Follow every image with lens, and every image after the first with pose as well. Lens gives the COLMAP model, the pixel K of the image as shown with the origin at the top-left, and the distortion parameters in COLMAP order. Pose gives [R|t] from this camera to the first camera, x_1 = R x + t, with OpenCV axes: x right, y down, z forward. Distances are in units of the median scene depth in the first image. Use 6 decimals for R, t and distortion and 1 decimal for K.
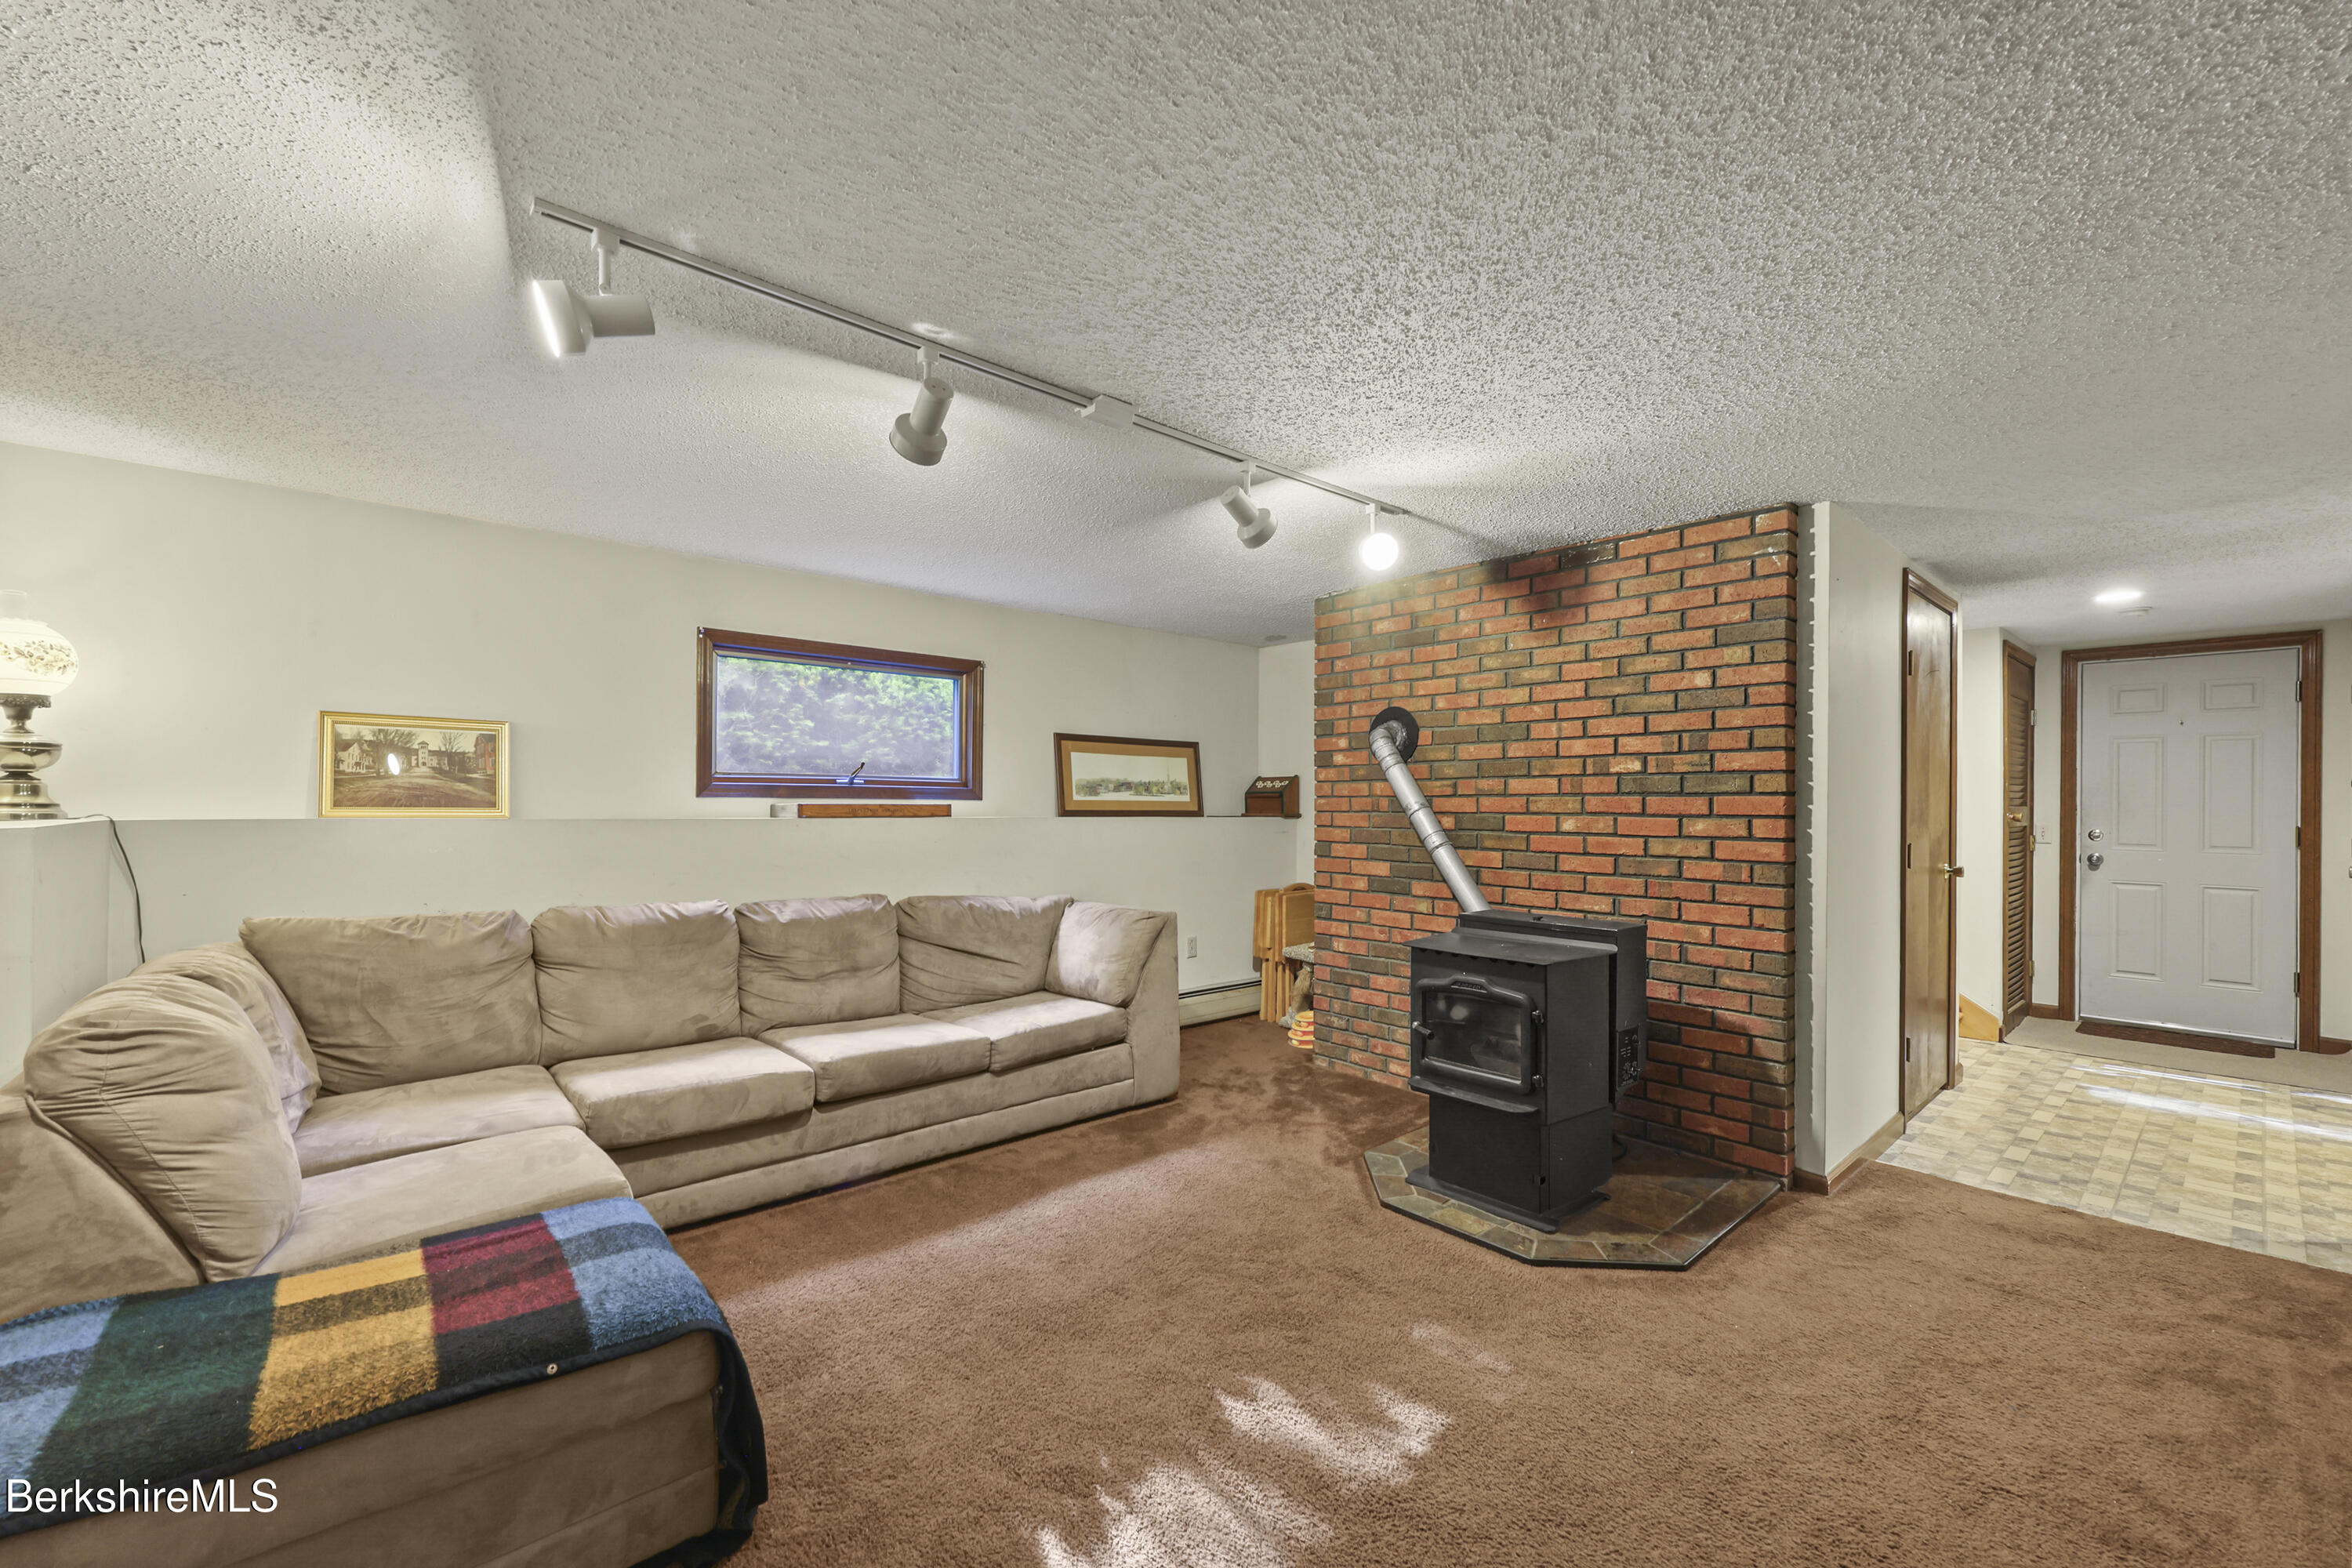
lens RADIAL K [[957.0, 0, 1161.1], [0, 957.0, 801.0], [0, 0, 1]] dist [0.001242, 0.000732]
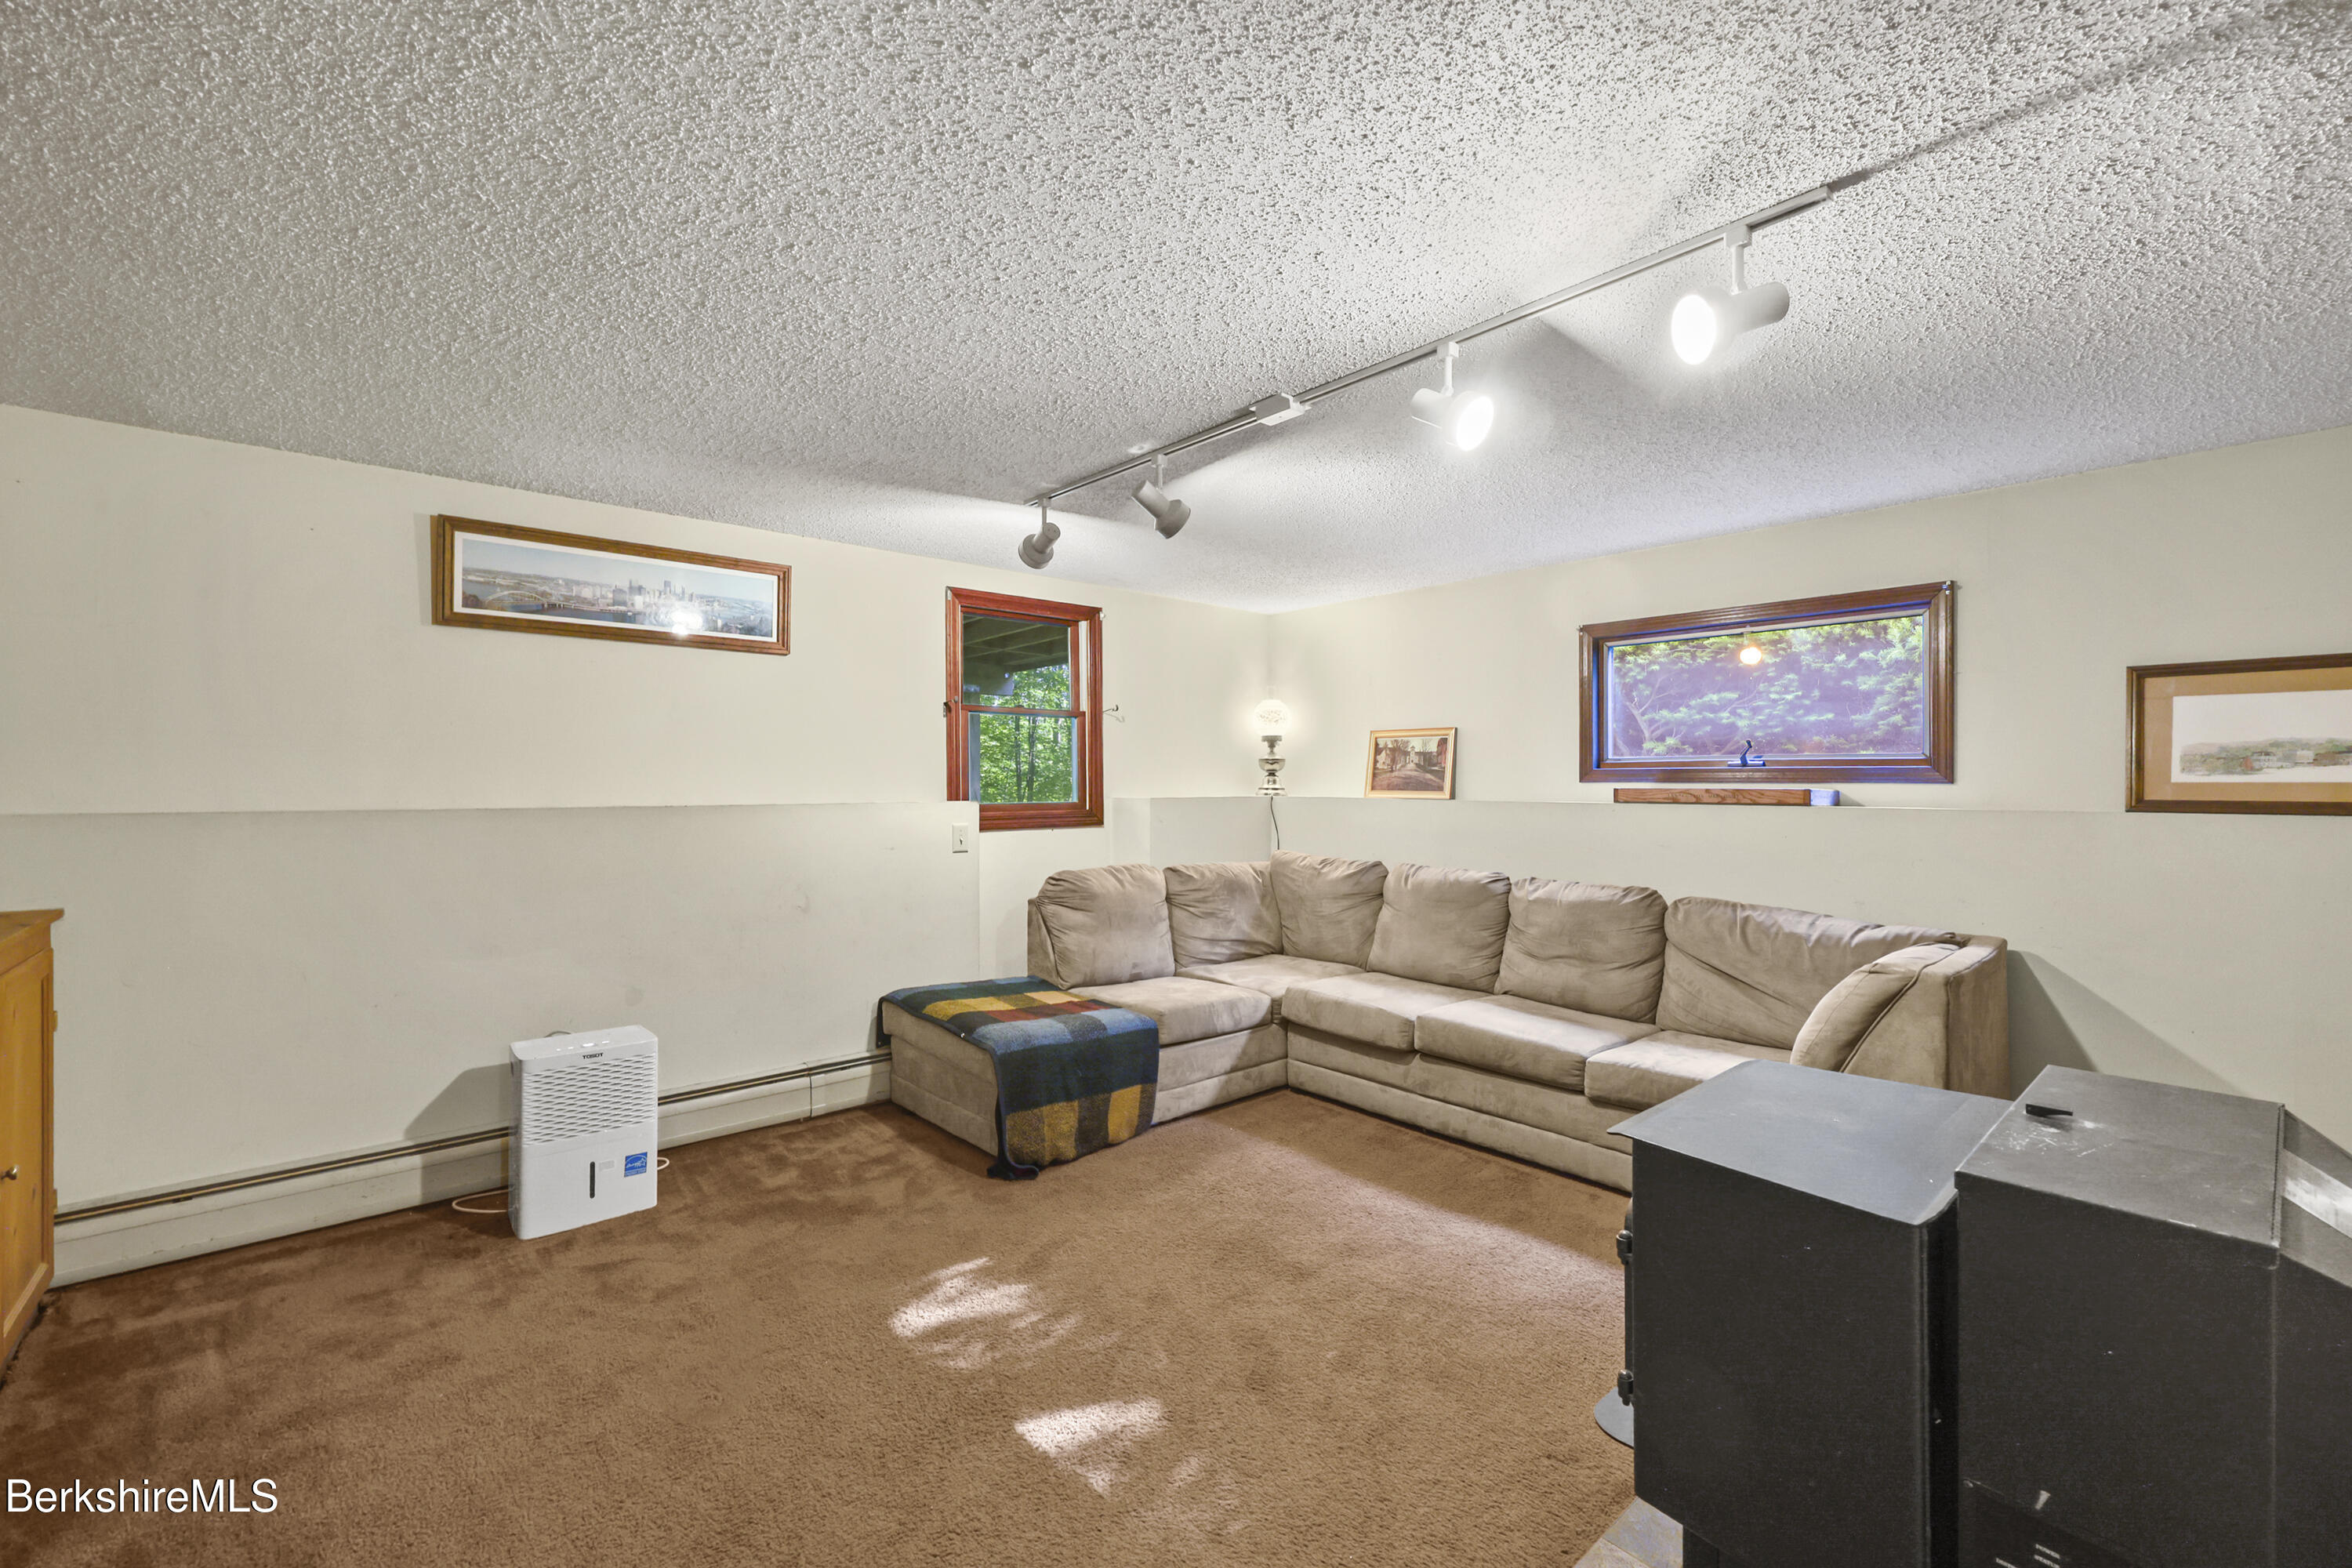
lens RADIAL K [[957.0, 0, 1191.3], [0, 957.0, 779.1], [0, 0, 1]] dist [0.001242, 0.000732]
pose [[0.020353, -0.010478, -0.999738, 0.690278], [0.001000, 0.999945, -0.010459, 0.003612], [0.999792, -0.000787, 0.020363, 0.626525]]
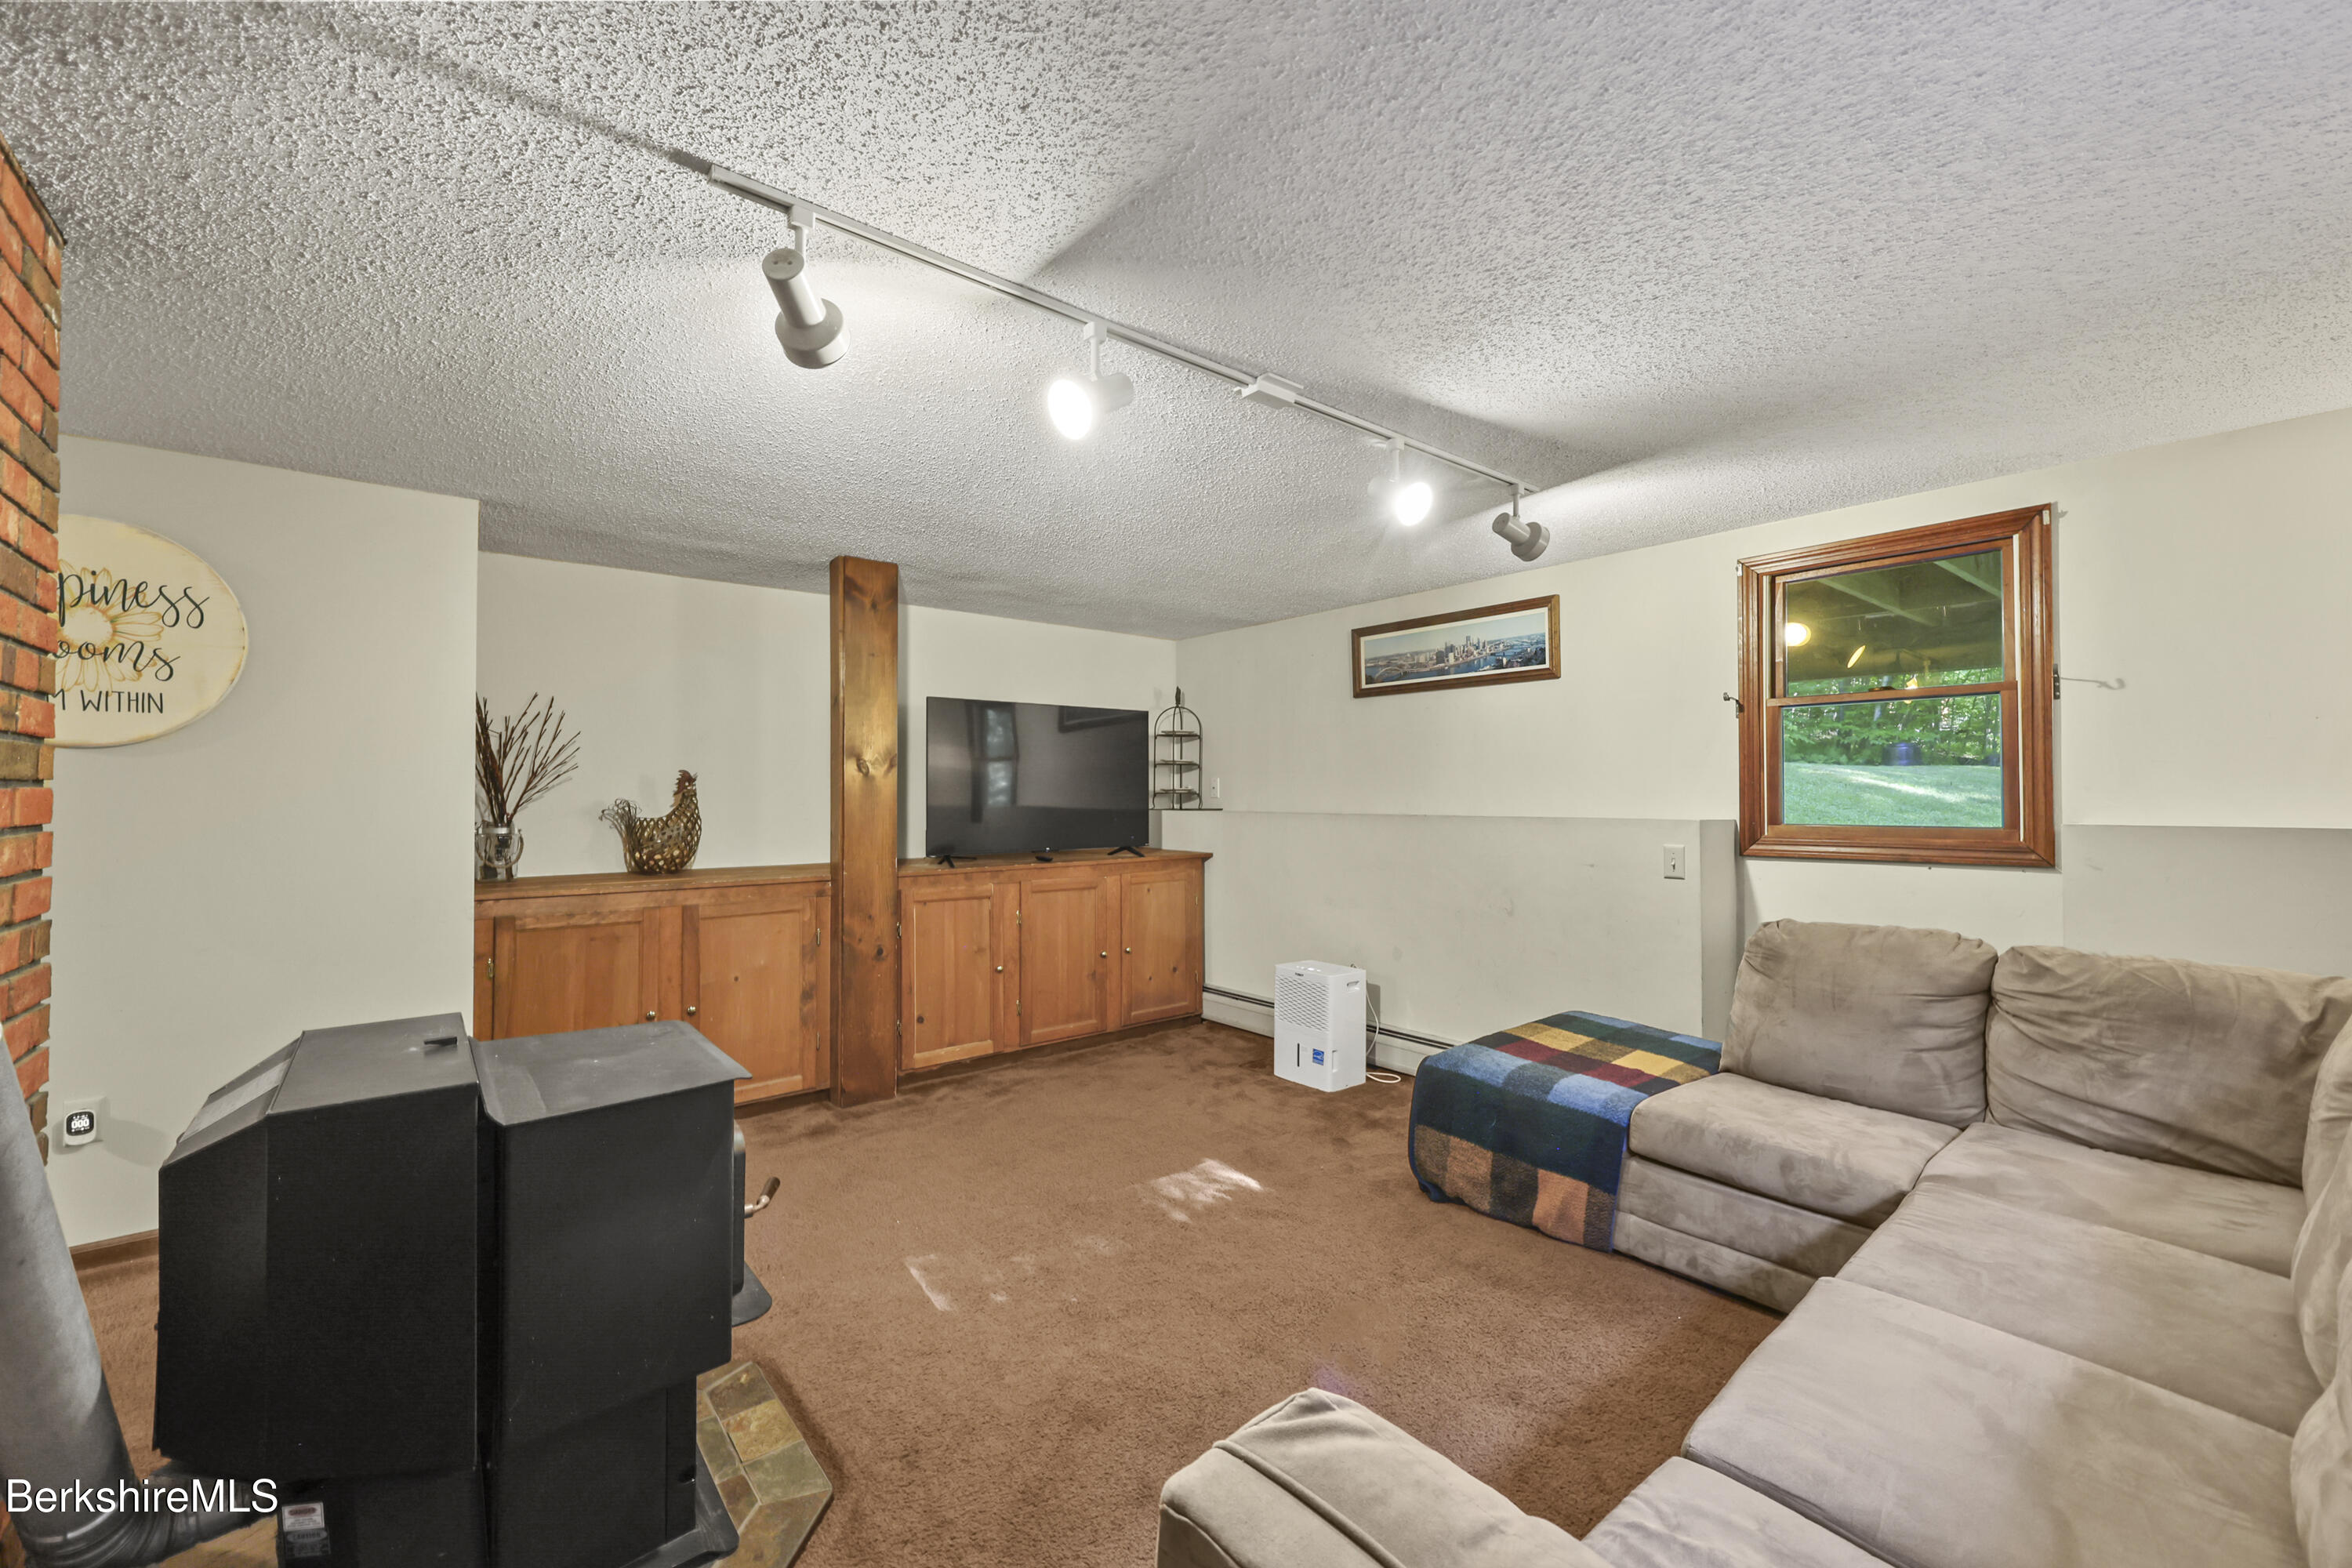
lens RADIAL K [[957.0, 0, 1190.6], [0, 957.0, 785.5], [0, 0, 1]] dist [0.001242, 0.000732]
pose [[-0.999971, -0.003560, 0.006726, 0.010955], [-0.003634, 0.999933, -0.010978, -0.003759], [-0.006687, -0.011002, -0.999917, 1.378159]]
